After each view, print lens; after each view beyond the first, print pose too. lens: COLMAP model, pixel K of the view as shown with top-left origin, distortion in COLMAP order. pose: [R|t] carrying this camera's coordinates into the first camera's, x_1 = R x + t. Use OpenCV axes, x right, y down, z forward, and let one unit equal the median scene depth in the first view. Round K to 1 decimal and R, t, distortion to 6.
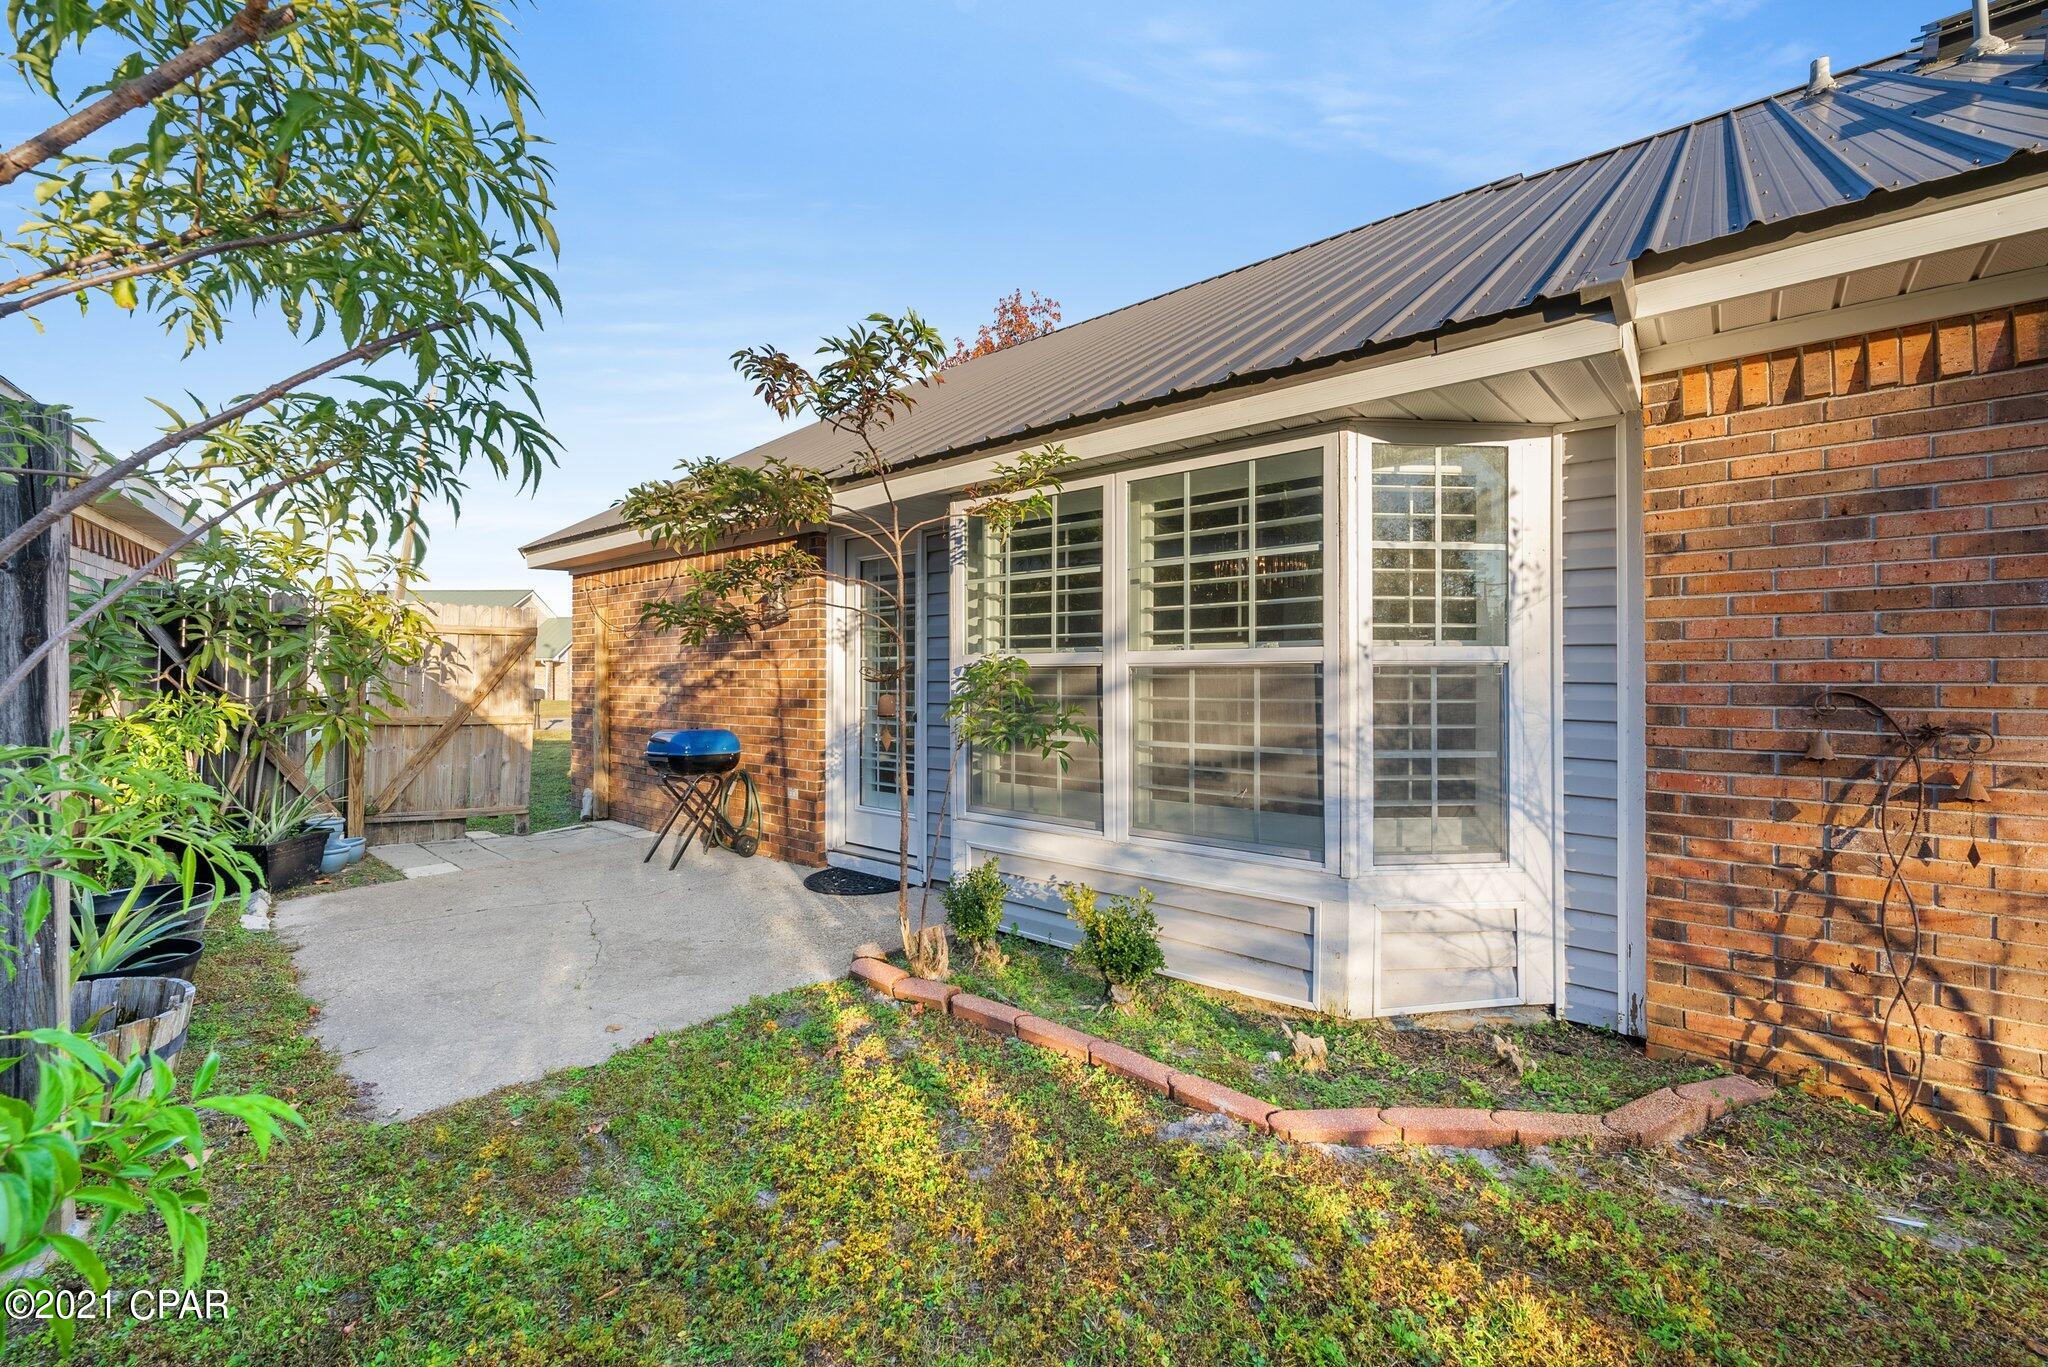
lens RADIAL K [[836.7, 0, 1019.8], [0, 836.7, 674.3], [0, 0, 1]] dist [-0.007185, 0.001174]
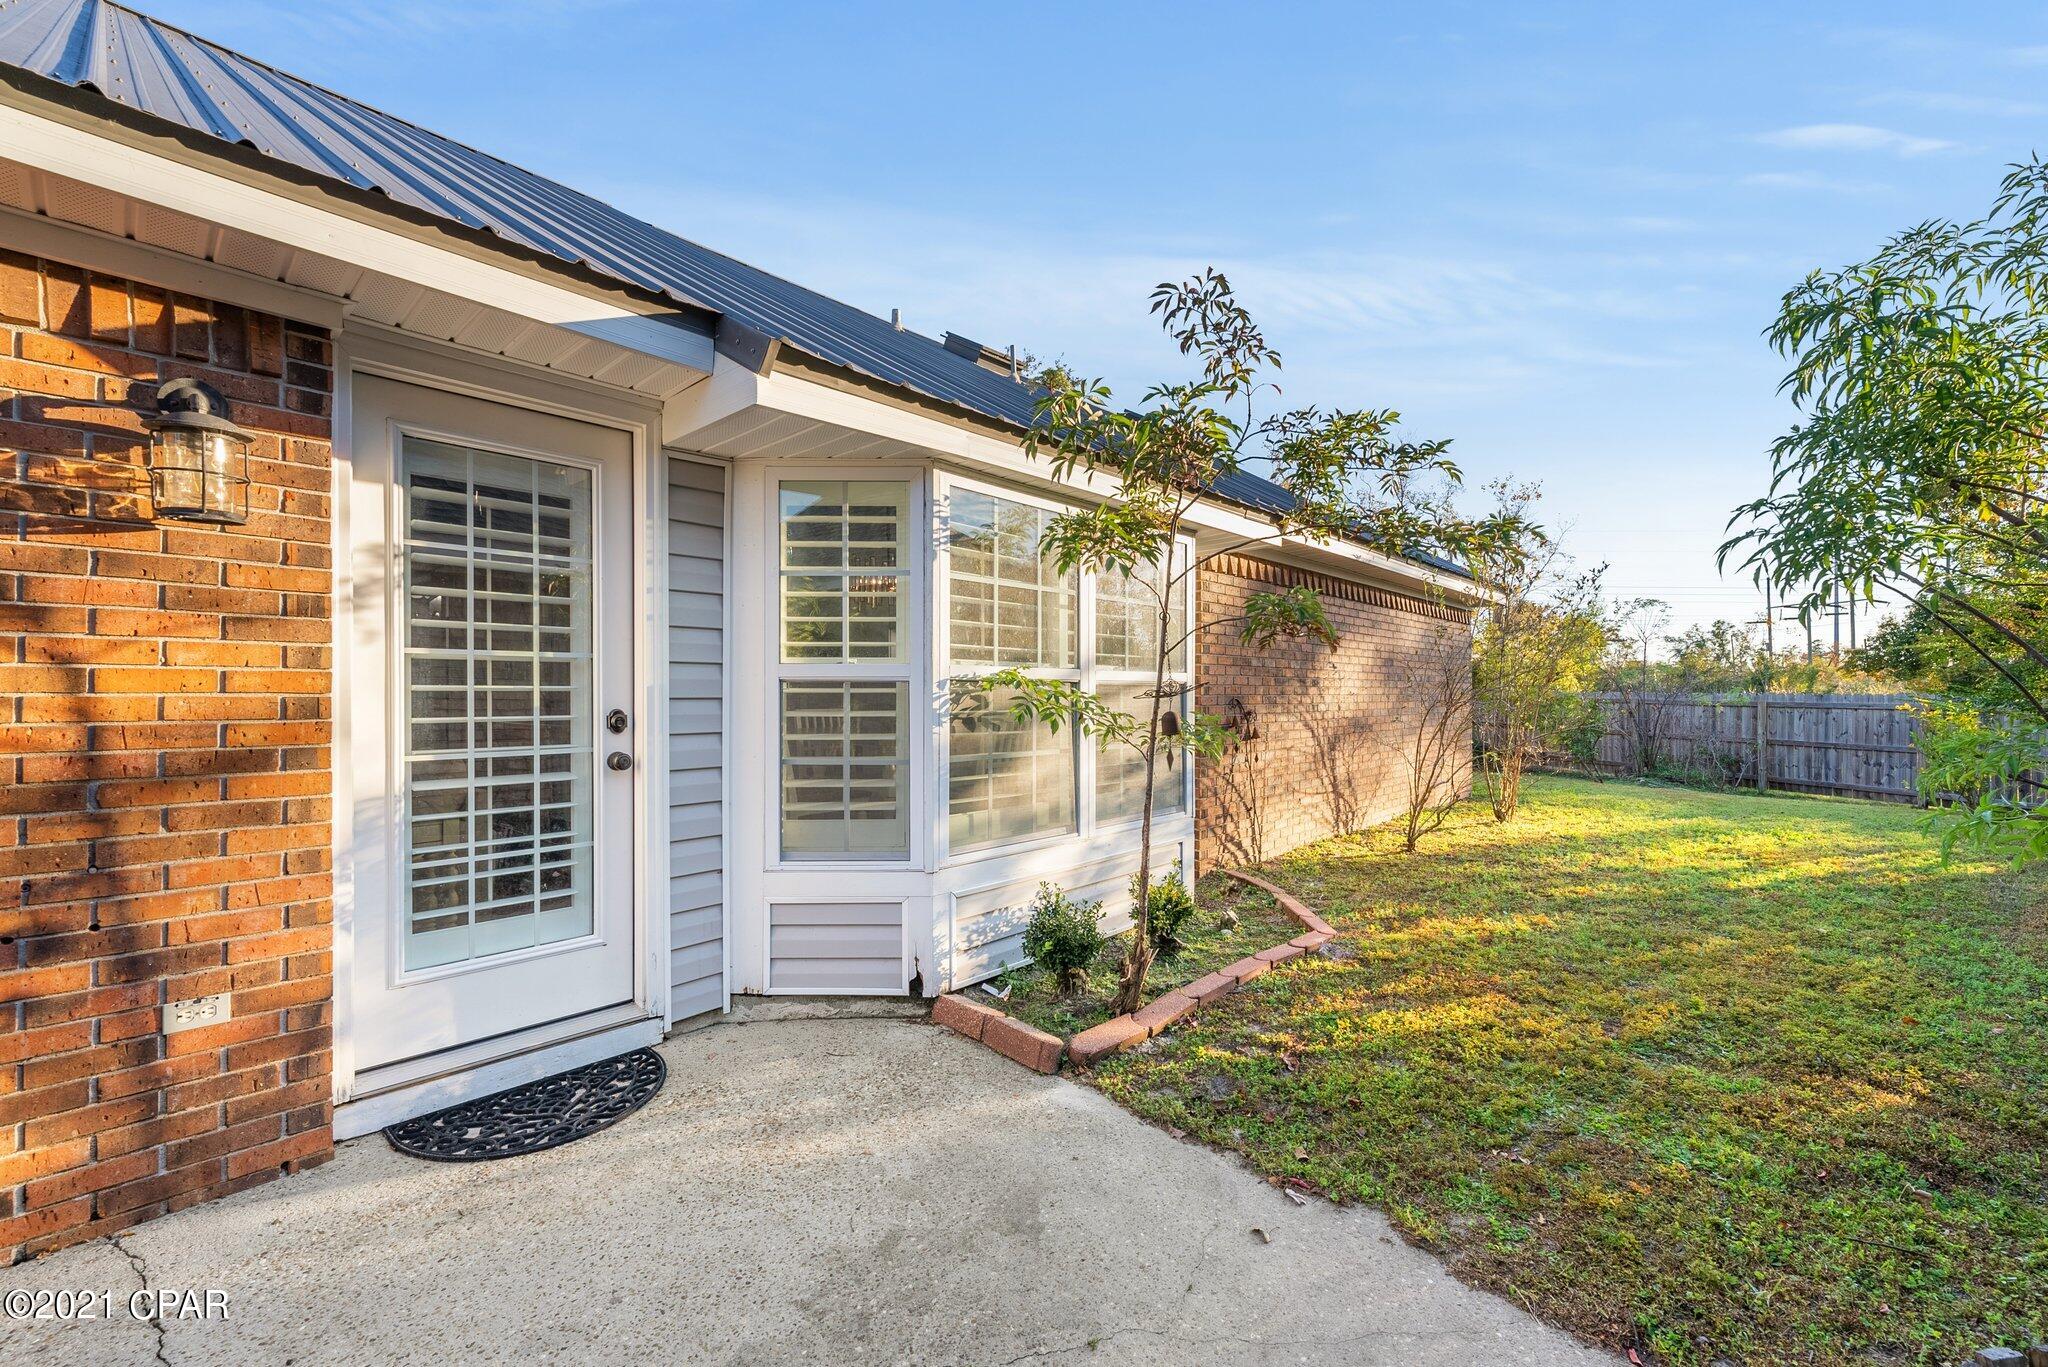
lens RADIAL K [[836.7, 0, 1020.0], [0, 836.7, 695.8], [0, 0, 1]] dist [-0.007185, 0.001174]
pose [[0.052560, -0.004413, 0.998608, -0.866226], [-0.002069, 0.999988, 0.004528, 0.002946], [-0.998616, -0.002304, 0.052550, 0.879073]]
